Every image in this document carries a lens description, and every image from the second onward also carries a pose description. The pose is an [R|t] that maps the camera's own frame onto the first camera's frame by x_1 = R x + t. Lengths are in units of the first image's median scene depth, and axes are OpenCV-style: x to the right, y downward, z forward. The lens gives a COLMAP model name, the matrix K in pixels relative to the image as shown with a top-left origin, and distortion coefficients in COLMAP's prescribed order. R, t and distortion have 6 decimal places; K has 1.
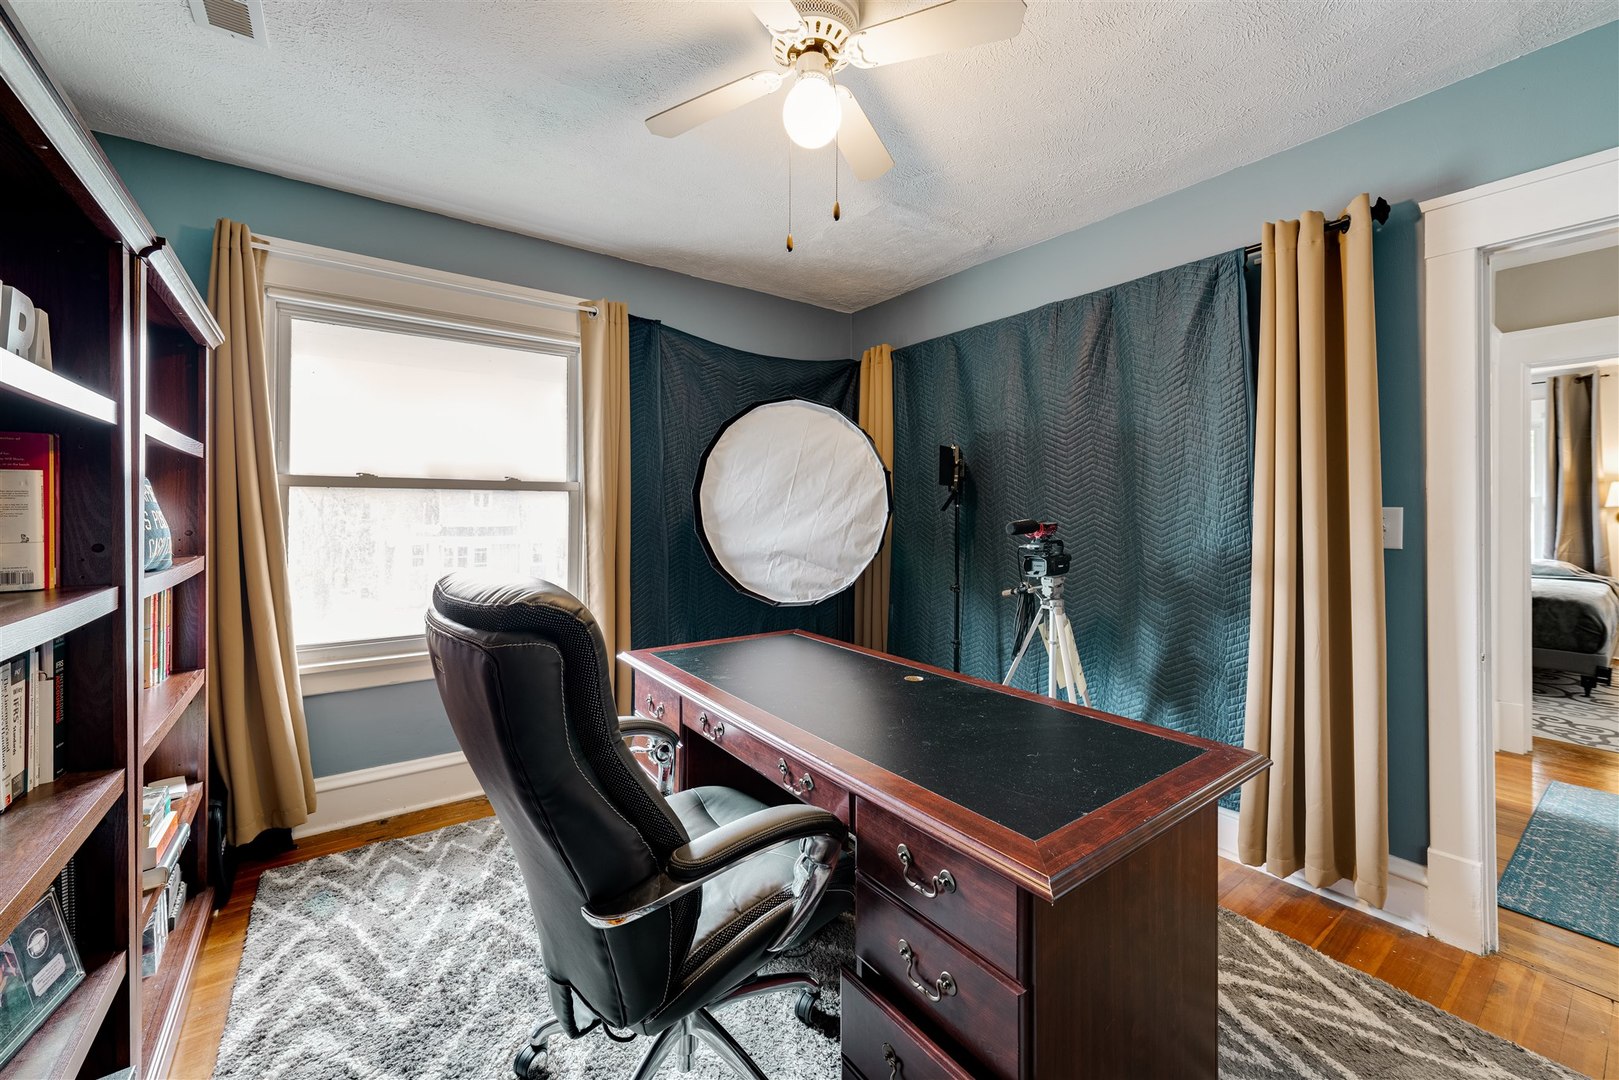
lens RADIAL K [[623.9, 0, 807.0], [0, 623.9, 505.4], [0, 0, 1]] dist [0.000551, 0.000052]
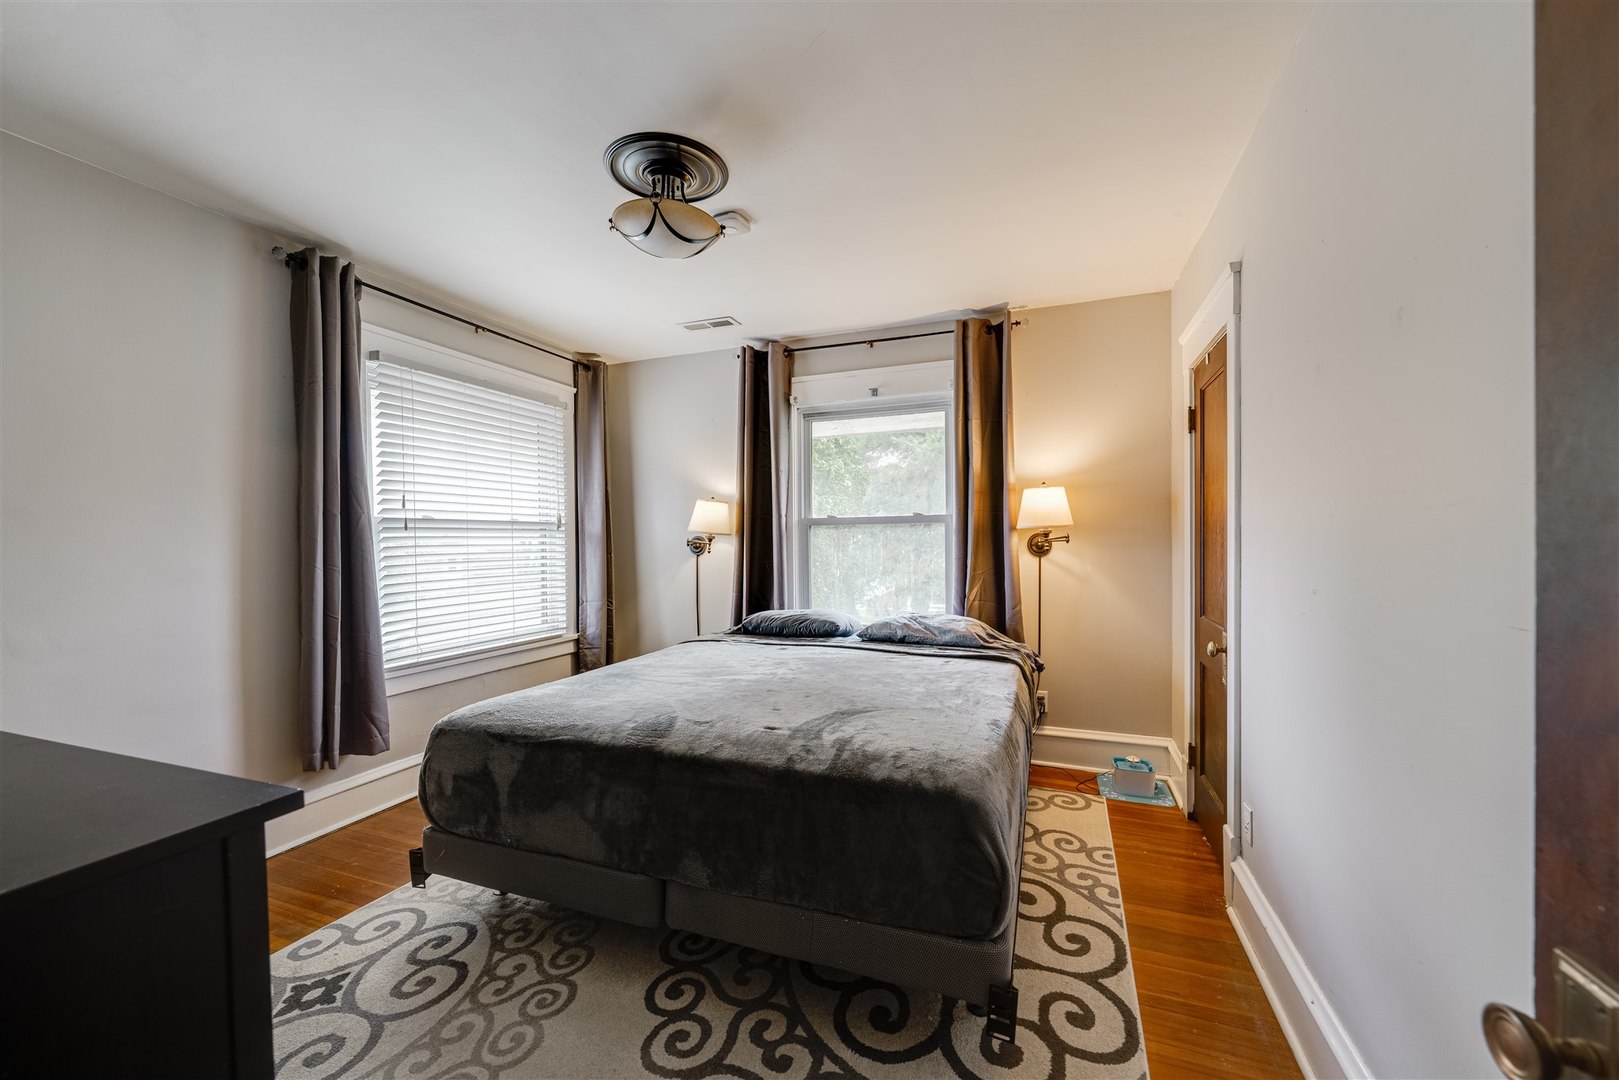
lens RADIAL K [[623.9, 0, 811.1], [0, 623.9, 551.5], [0, 0, 1]] dist [0.000551, 0.000052]
pose [[0.821246, -0.012146, 0.570445, 0.737314], [0.006054, 0.999903, 0.012575, 0.015733], [-0.570542, -0.006874, 0.821240, 0.592588]]
